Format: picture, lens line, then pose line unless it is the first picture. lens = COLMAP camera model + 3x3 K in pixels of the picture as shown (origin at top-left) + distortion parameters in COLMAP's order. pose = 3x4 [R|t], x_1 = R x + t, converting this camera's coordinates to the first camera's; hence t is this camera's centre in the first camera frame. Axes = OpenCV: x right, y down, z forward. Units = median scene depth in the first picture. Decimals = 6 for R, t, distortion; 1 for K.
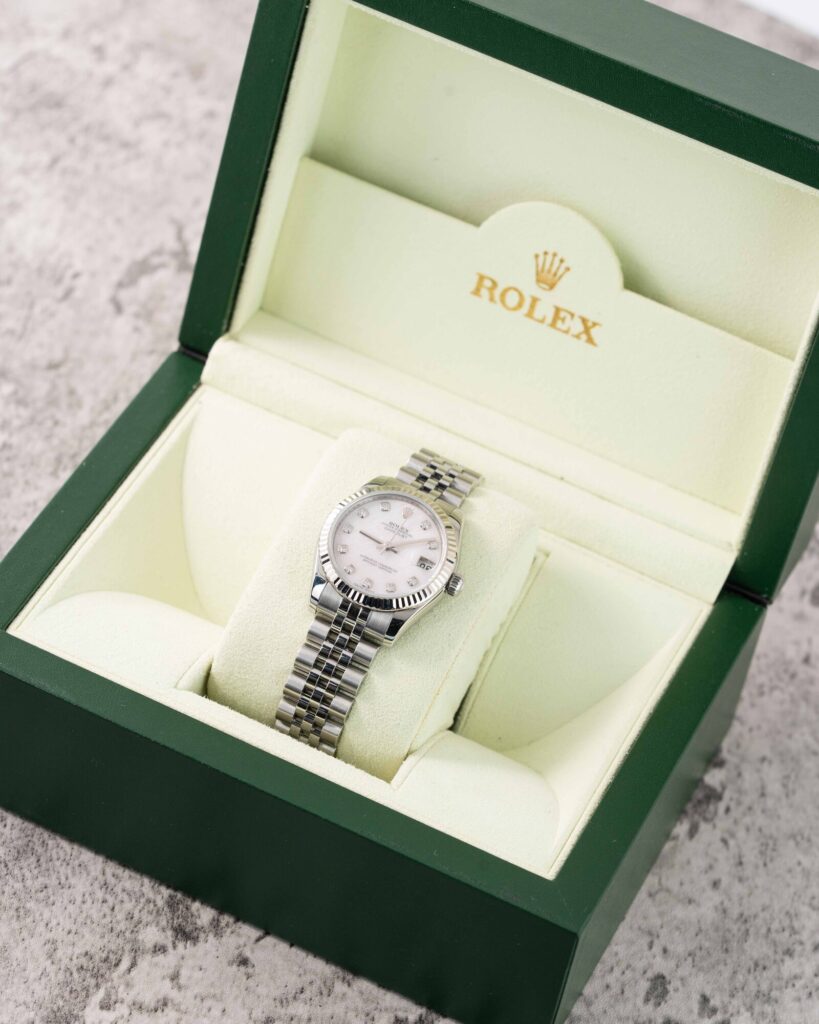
lens RADIAL K [[4235.5, 0, 409.5], [0, 4235.5, 512.0], [0, 0, 1]] dist [0.000456, -1.069207]
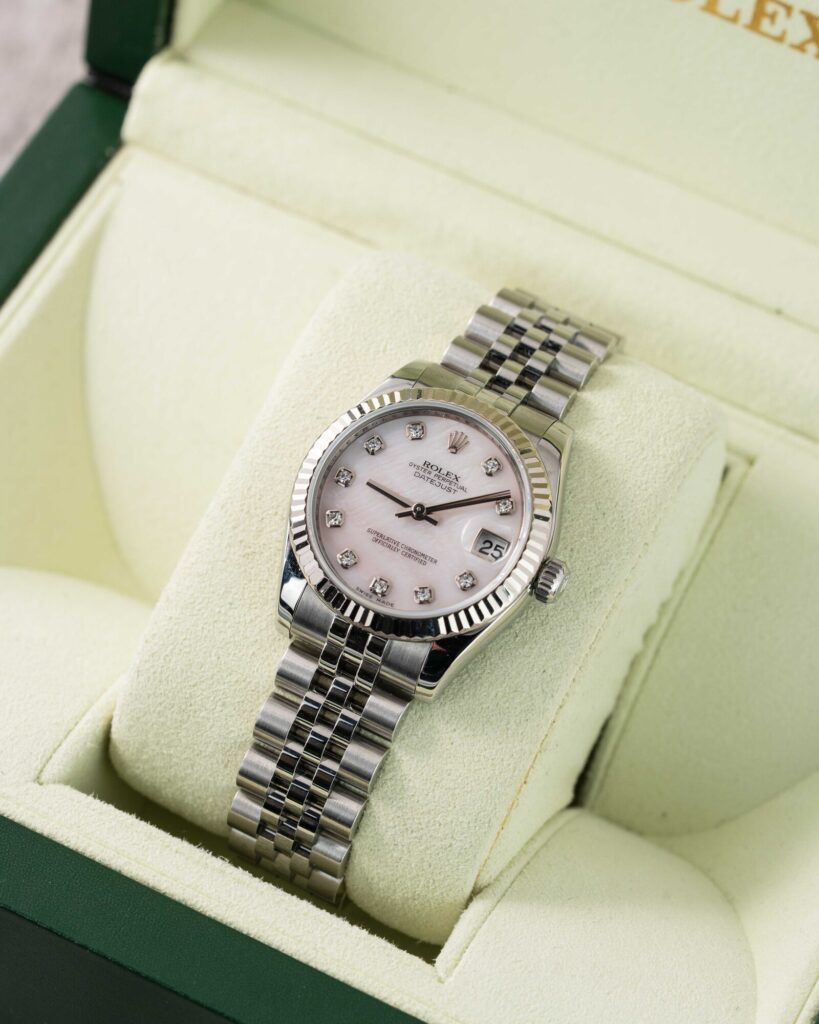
lens RADIAL K [[4235.5, 0, 409.5], [0, 4235.5, 512.0], [0, 0, 1]] dist [0.000456, -1.069207]
pose [[0.991405, -0.018851, -0.129463, 0.061648], [0.043378, 0.980953, 0.189339, -0.091336], [0.123427, -0.193328, 0.973340, 0.488341]]
